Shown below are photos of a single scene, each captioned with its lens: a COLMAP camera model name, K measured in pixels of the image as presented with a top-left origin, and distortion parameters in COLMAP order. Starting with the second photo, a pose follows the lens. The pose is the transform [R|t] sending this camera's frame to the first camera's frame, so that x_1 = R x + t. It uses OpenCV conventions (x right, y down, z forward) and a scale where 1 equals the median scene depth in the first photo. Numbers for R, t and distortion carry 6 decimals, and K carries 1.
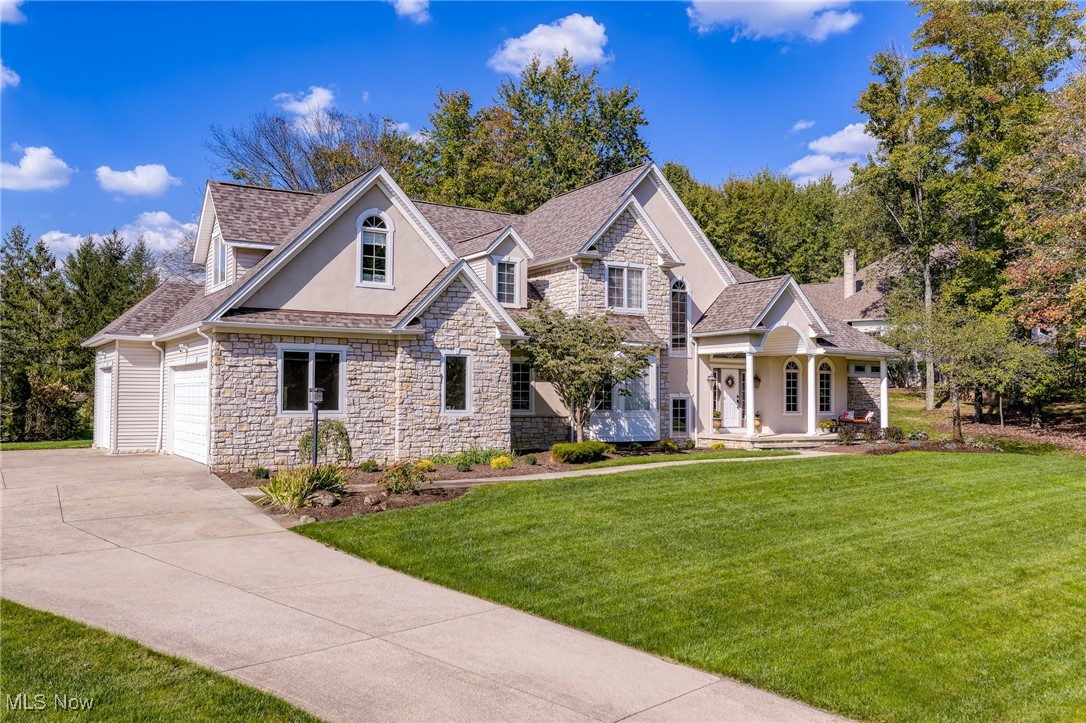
lens RADIAL K [[875.7, 0, 542.8], [0, 875.7, 364.7], [0, 0, 1]] dist [0.031446, -0.005293]
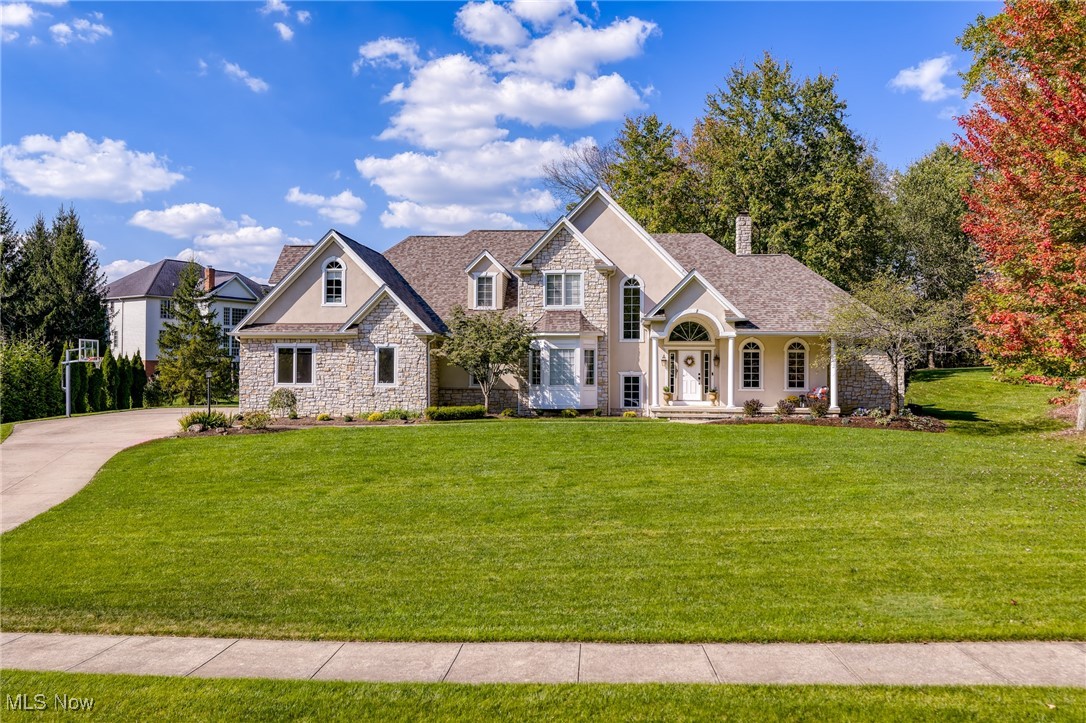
lens RADIAL K [[875.7, 0, 541.7], [0, 875.7, 360.8], [0, 0, 1]] dist [0.031446, -0.005293]
pose [[0.814525, -0.014489, -0.579948, 0.843671], [0.022792, 0.999715, 0.007034, 0.007013], [0.579681, -0.018948, 0.814623, -0.067192]]
